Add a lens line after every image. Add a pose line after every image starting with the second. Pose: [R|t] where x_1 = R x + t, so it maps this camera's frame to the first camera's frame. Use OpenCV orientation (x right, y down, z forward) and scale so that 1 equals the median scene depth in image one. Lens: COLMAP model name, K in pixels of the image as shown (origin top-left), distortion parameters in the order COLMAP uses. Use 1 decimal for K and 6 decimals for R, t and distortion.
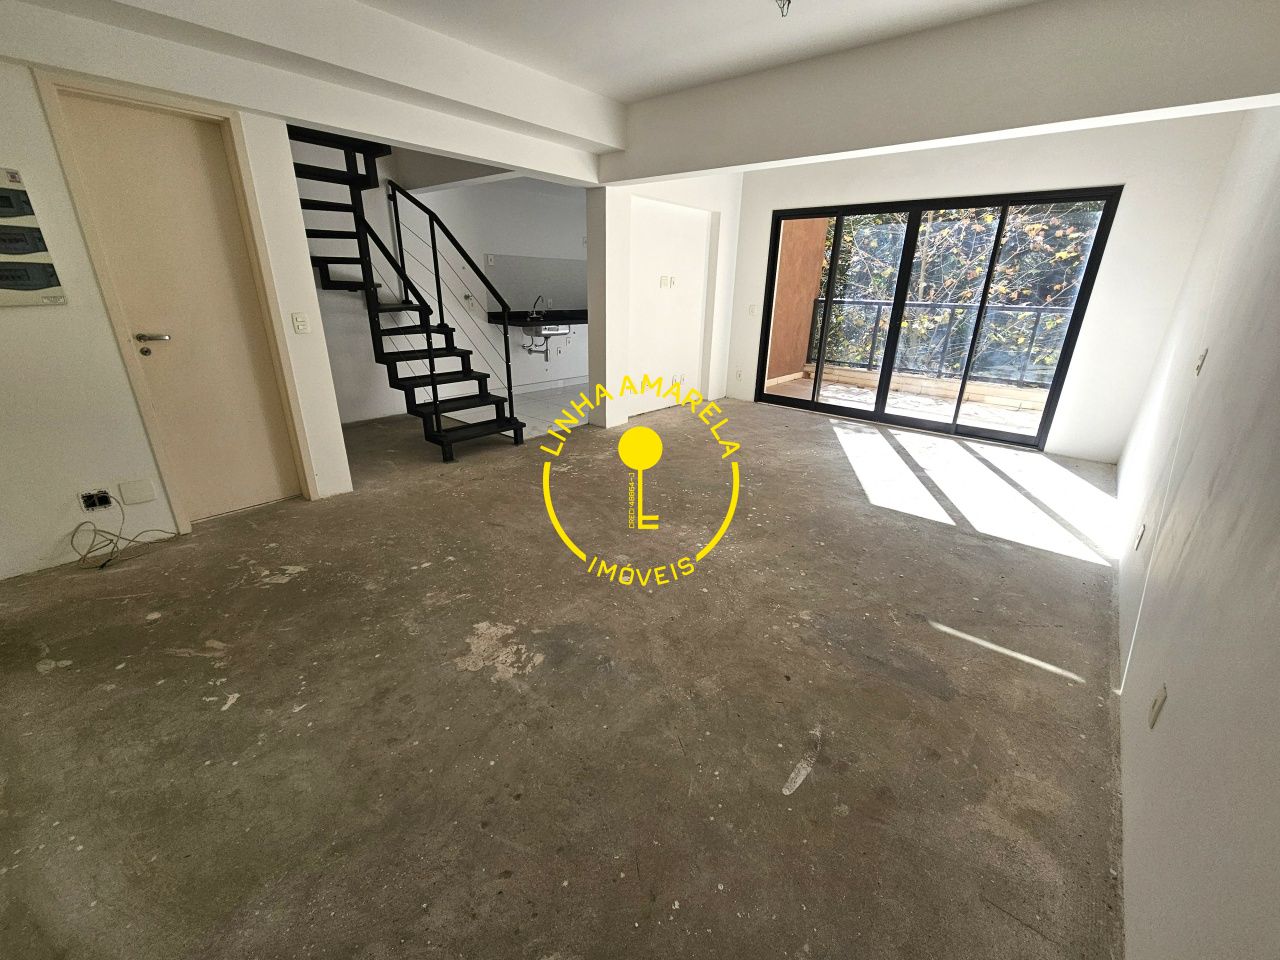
lens RADIAL K [[526.5, 0, 643.2], [0, 526.5, 480.8], [0, 0, 1]] dist [-0.003357, 0.002474]
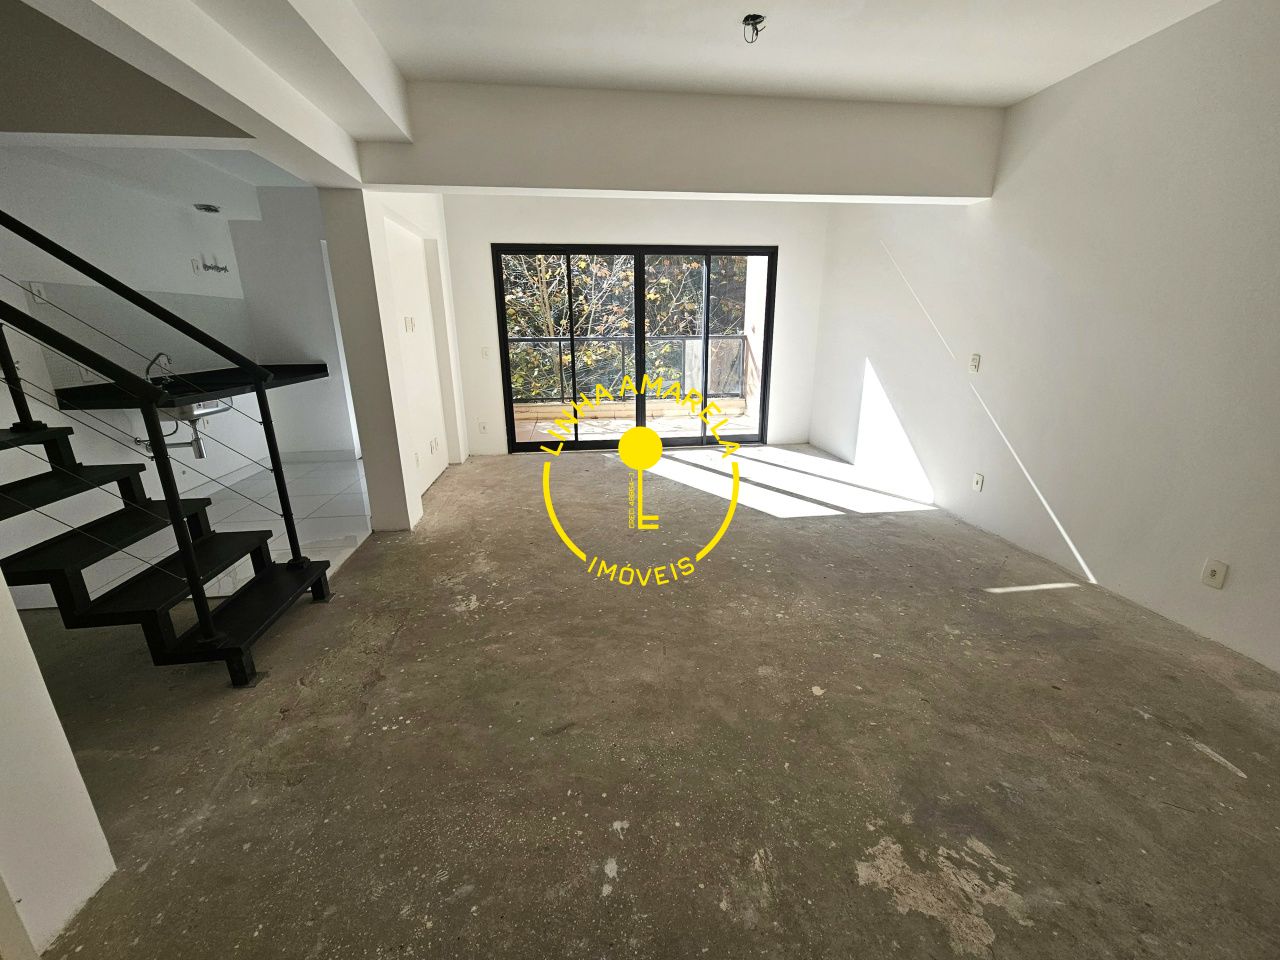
lens RADIAL K [[526.5, 0, 643.2], [0, 526.5, 480.8], [0, 0, 1]] dist [-0.003357, 0.002474]
pose [[0.672392, -0.235807, 0.701630, -0.508675], [0.281573, 0.958121, 0.052169, -0.168986], [-0.684548, 0.162482, 0.710629, 0.424688]]
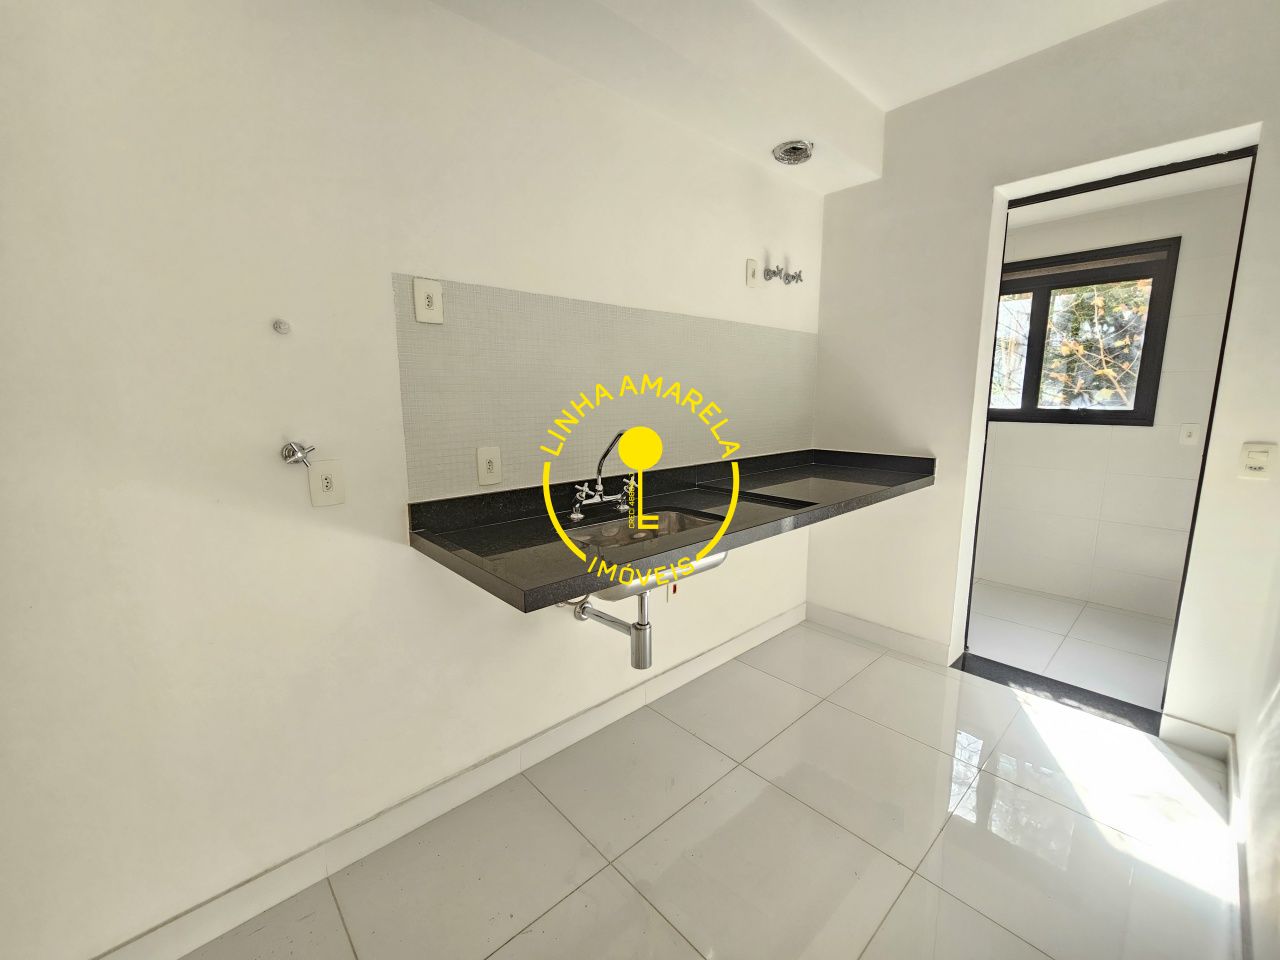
lens RADIAL K [[526.5, 0, 643.2], [0, 526.5, 480.8], [0, 0, 1]] dist [-0.003357, 0.002474]
pose [[0.992074, -0.001641, -0.125647, -0.276474], [-0.024027, 0.978988, -0.202495, -0.495201], [0.123340, 0.203909, 0.971189, 1.356817]]
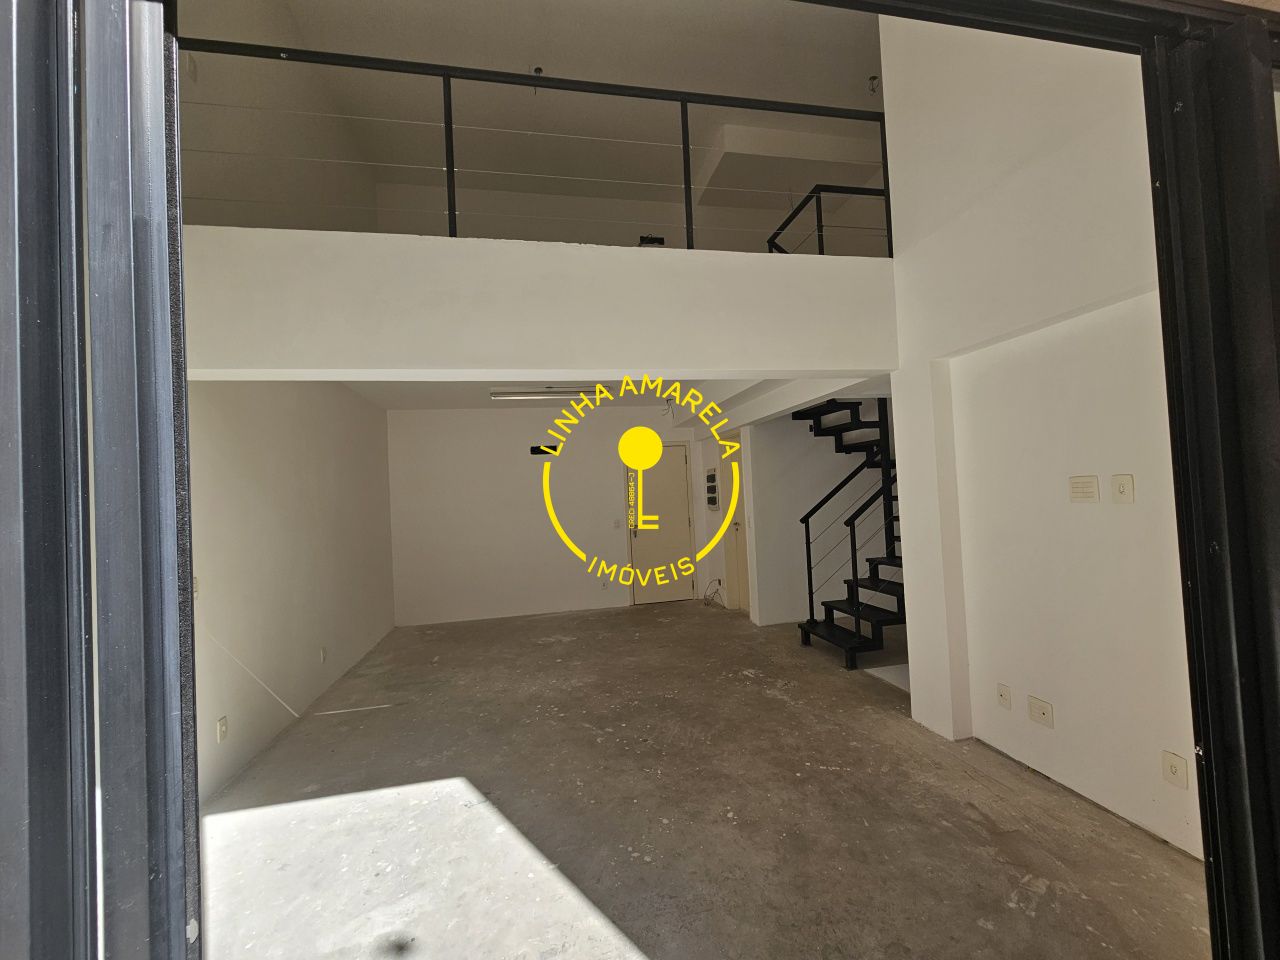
lens RADIAL K [[526.5, 0, 643.2], [0, 526.5, 480.8], [0, 0, 1]] dist [-0.003357, 0.002474]
pose [[-0.615802, -0.012541, -0.787801, 0.921135], [-0.241630, 0.954700, 0.173677, -0.596506], [0.749935, 0.297307, -0.590936, 1.576835]]
